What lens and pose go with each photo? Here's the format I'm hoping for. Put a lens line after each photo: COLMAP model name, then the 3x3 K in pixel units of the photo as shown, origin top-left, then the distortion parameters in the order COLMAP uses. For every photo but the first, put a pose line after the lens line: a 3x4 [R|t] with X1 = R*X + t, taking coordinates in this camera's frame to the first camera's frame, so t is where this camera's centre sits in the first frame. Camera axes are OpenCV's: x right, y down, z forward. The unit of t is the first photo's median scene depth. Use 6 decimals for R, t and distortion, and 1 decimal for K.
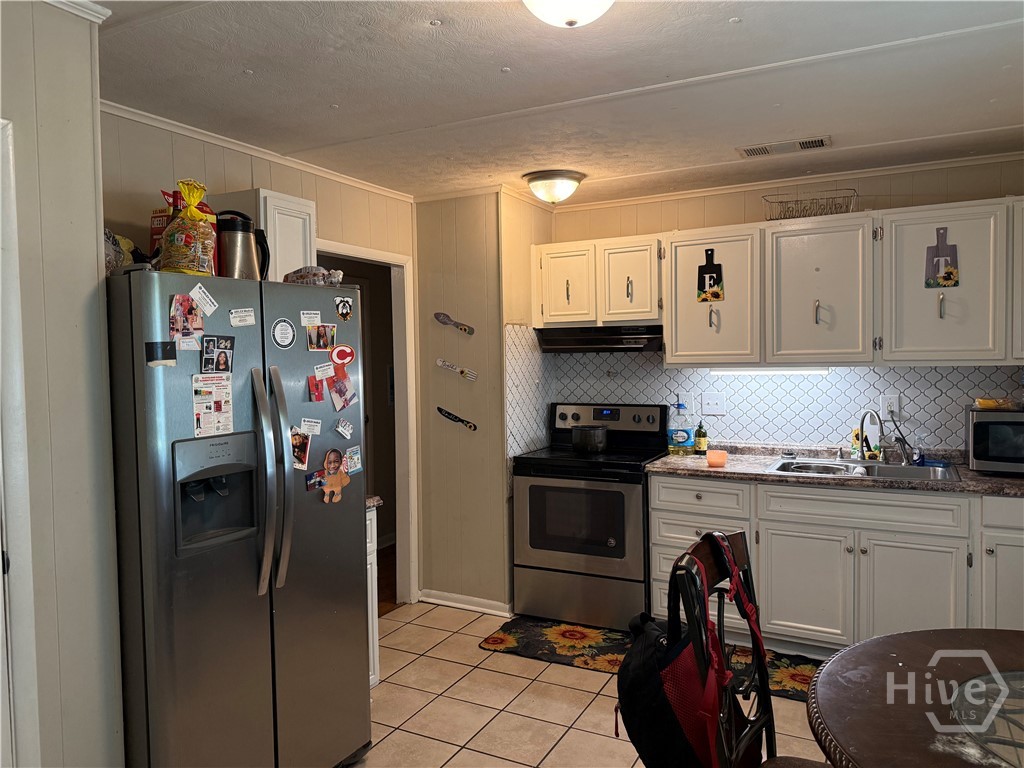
lens RADIAL K [[730.0, 0, 512.0], [0, 730.0, 384.0], [0, 0, 1]] dist [-0.003987, -0.003063]
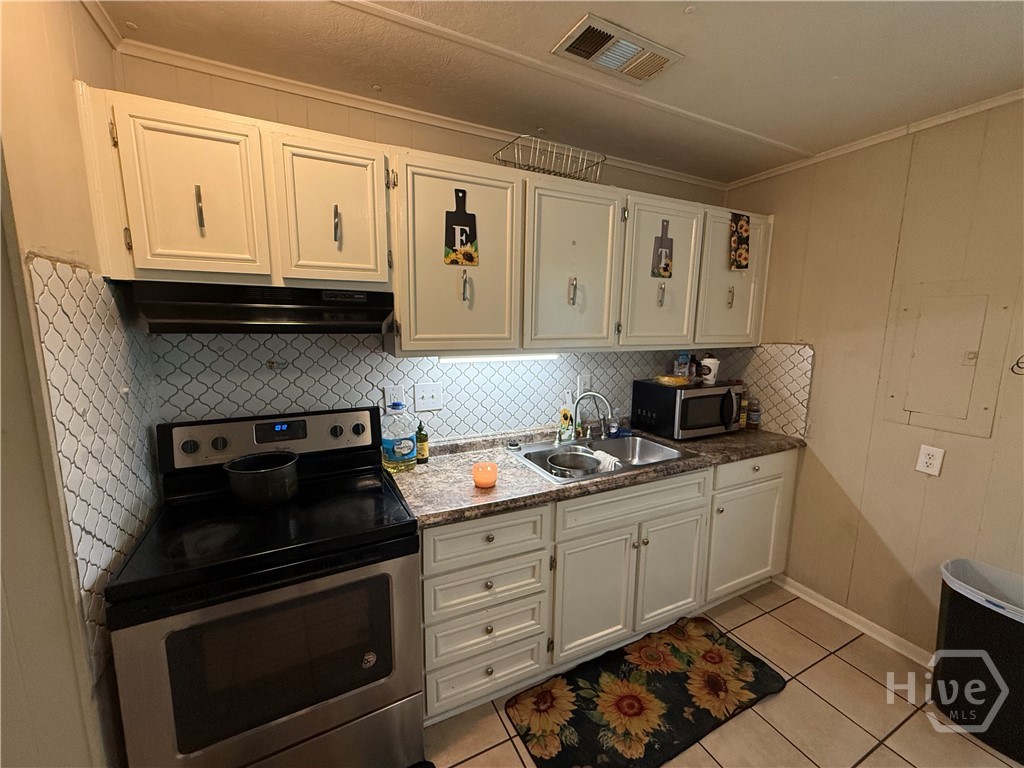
lens RADIAL K [[413.6, 0, 512.0], [0, 413.6, 384.0], [0, 0, 1]] dist [0.002141, 0.000250]
pose [[0.577847, -0.095562, 0.810531, -0.044449], [0.013369, 0.994096, 0.107673, -0.037522], [-0.816036, -0.051382, 0.575713, 0.690924]]
